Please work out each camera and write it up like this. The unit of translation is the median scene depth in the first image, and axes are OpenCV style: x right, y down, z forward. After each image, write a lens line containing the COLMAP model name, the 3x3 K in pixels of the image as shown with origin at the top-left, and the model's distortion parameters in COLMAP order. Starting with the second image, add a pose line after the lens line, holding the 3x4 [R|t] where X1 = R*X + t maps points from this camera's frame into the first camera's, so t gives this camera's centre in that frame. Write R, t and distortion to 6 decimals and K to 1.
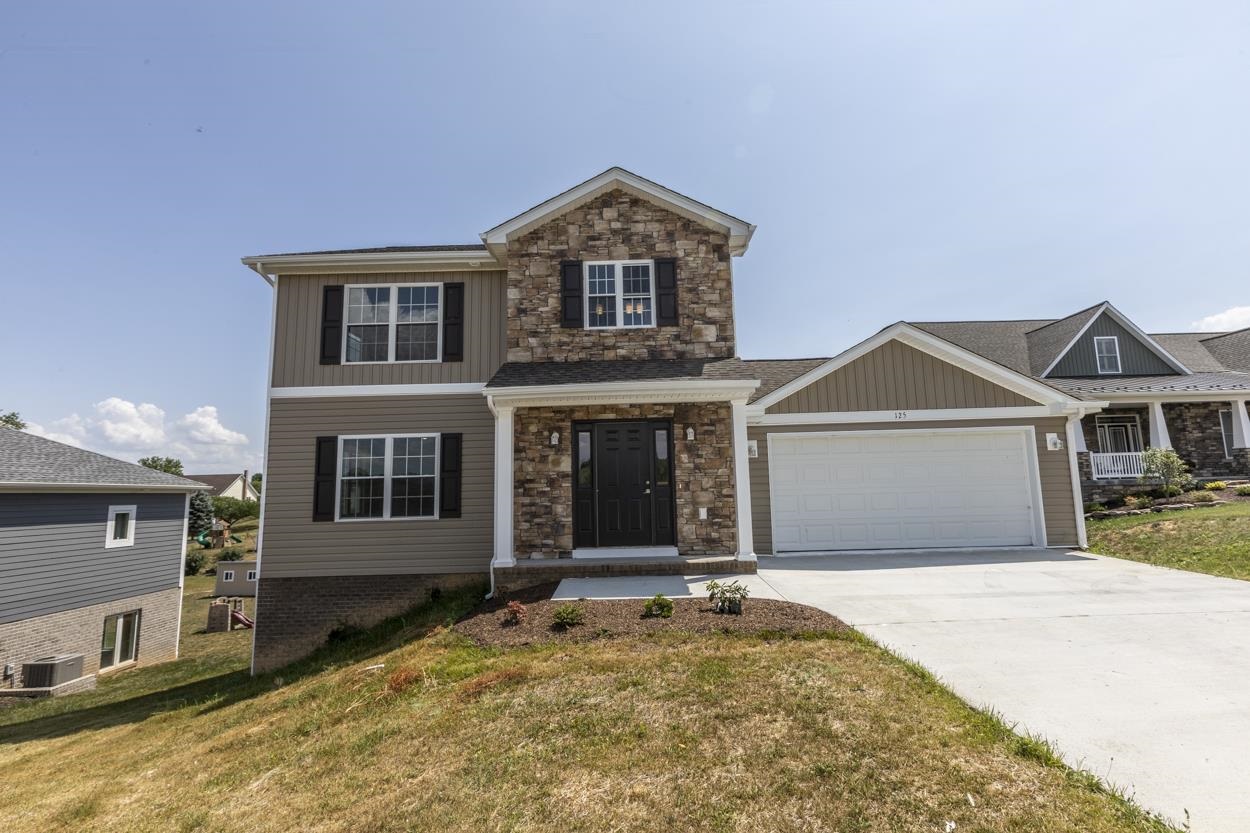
lens RADIAL K [[559.5, 0, 625.6], [0, 559.5, 419.1], [0, 0, 1]] dist [0.002142, -0.000228]
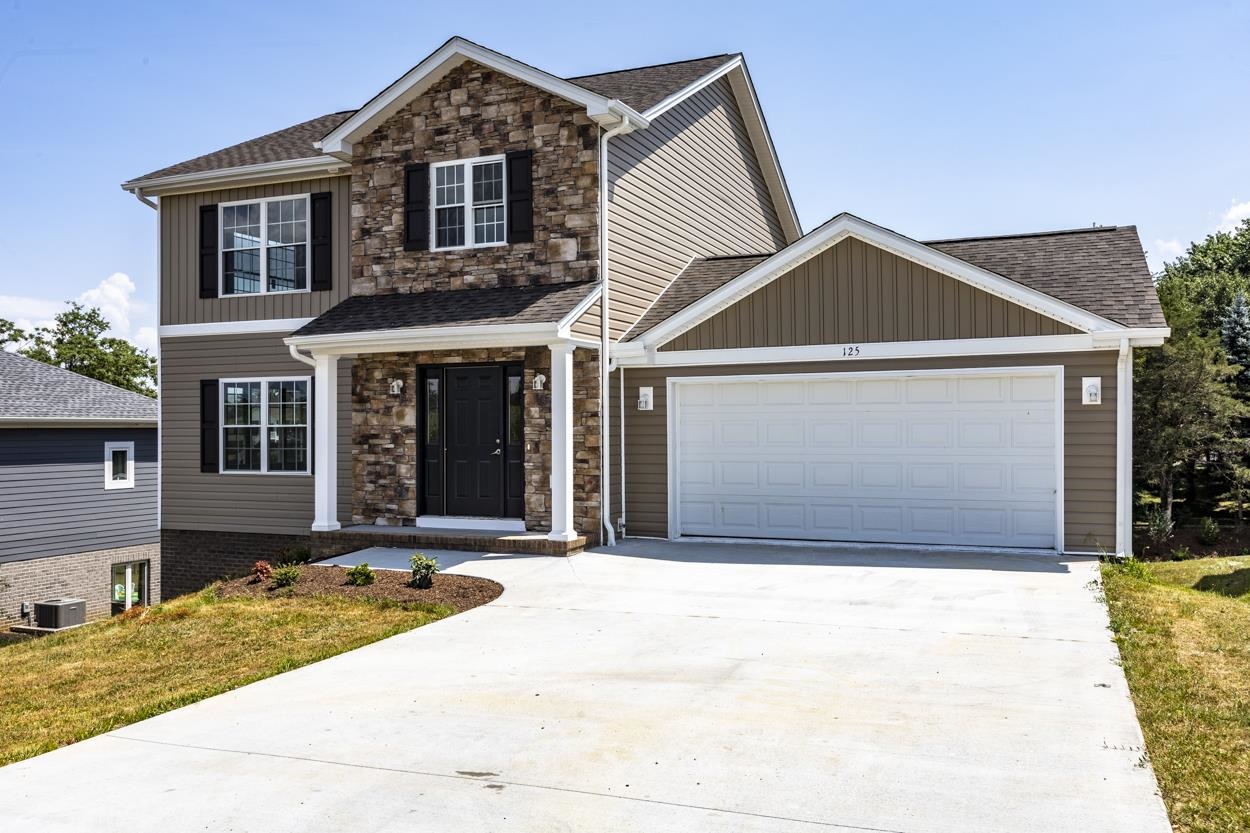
lens RADIAL K [[1047.3, 0, 623.8], [0, 1047.3, 421.4], [0, 0, 1]] dist [0.011049, -0.003423]
pose [[0.921516, 0.018419, -0.387903, 0.766609], [0.034231, 0.991134, 0.128384, -0.100318], [0.386828, -0.131586, 0.912715, -0.303672]]
